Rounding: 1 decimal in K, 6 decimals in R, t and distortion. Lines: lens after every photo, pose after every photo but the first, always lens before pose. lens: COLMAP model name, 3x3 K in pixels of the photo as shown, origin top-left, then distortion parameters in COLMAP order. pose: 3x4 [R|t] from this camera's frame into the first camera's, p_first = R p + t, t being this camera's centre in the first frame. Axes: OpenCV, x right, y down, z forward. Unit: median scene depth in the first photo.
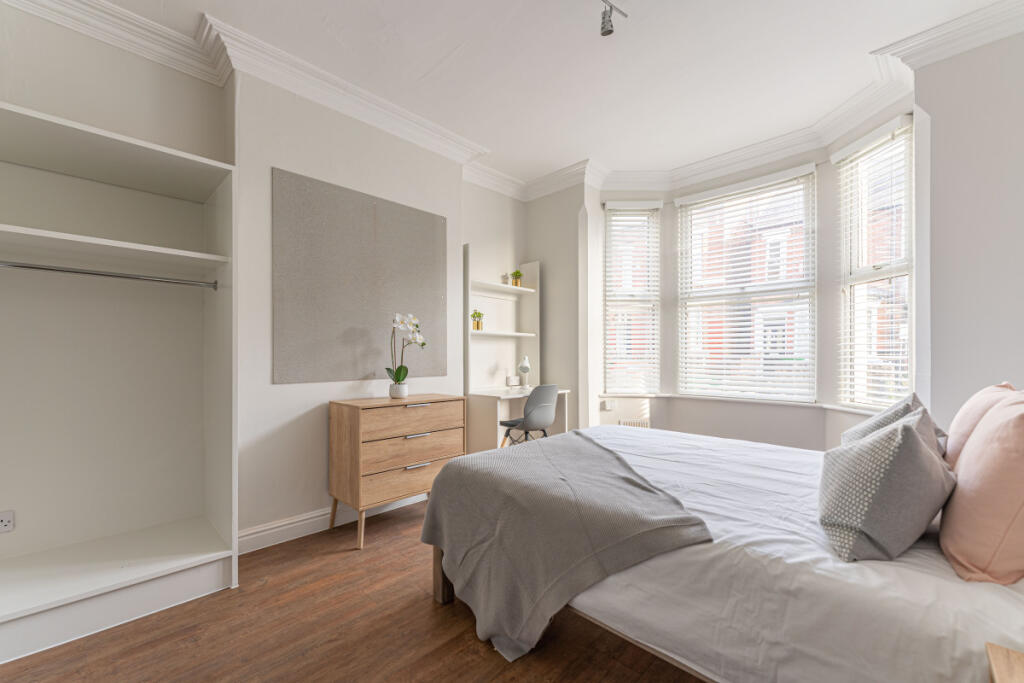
lens RADIAL K [[418.0, 0, 505.3], [0, 418.0, 356.0], [0, 0, 1]] dist [0.000785, 0.000045]
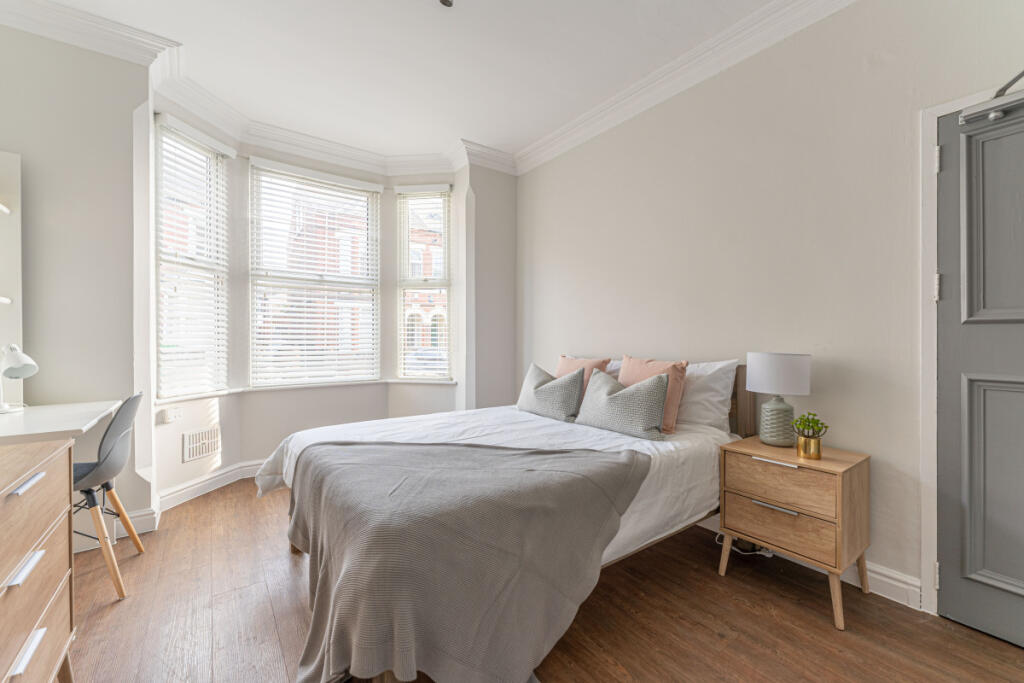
lens RADIAL K [[408.3, 0, 511.7], [0, 408.3, 339.2], [0, 0, 1]] dist [0.002028, 0.000164]
pose [[0.162225, 0.002431, 0.986751, -0.381407], [0.000089, 0.999997, -0.002478, -0.004493], [-0.986754, 0.000490, 0.162225, 0.416656]]
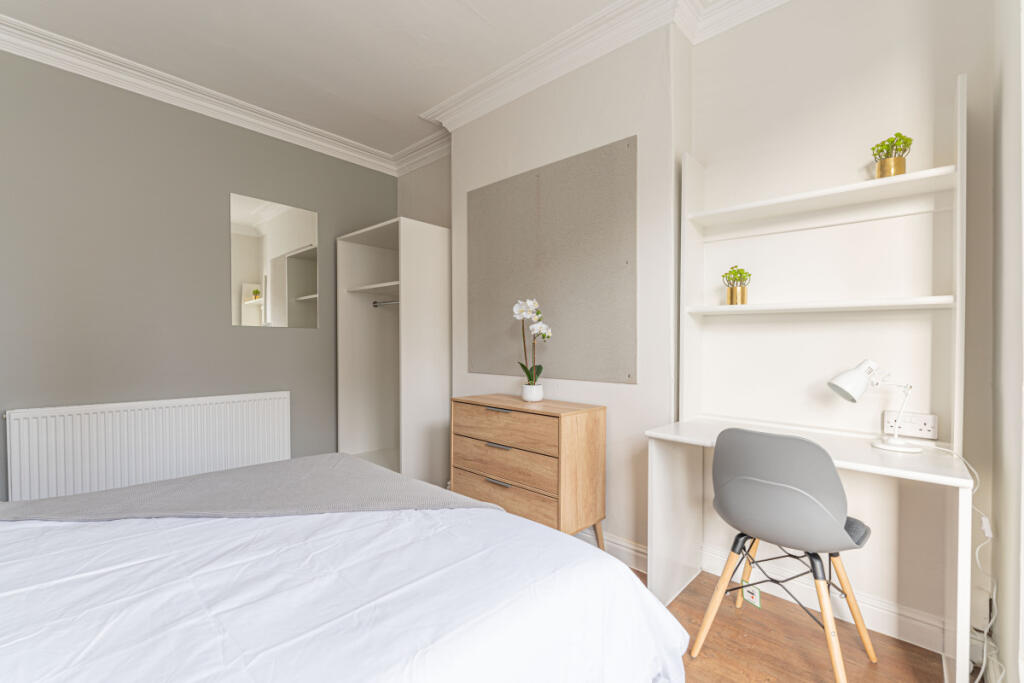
lens RADIAL K [[440.2, 0, 511.1], [0, 440.2, 358.9], [0, 0, 1]] dist [0.001241, 0.000116]
pose [[0.014490, 0.019152, -0.999712, 0.518267], [-0.023269, 0.999552, 0.018812, -0.000021], [0.999624, 0.022989, 0.014929, 0.788835]]
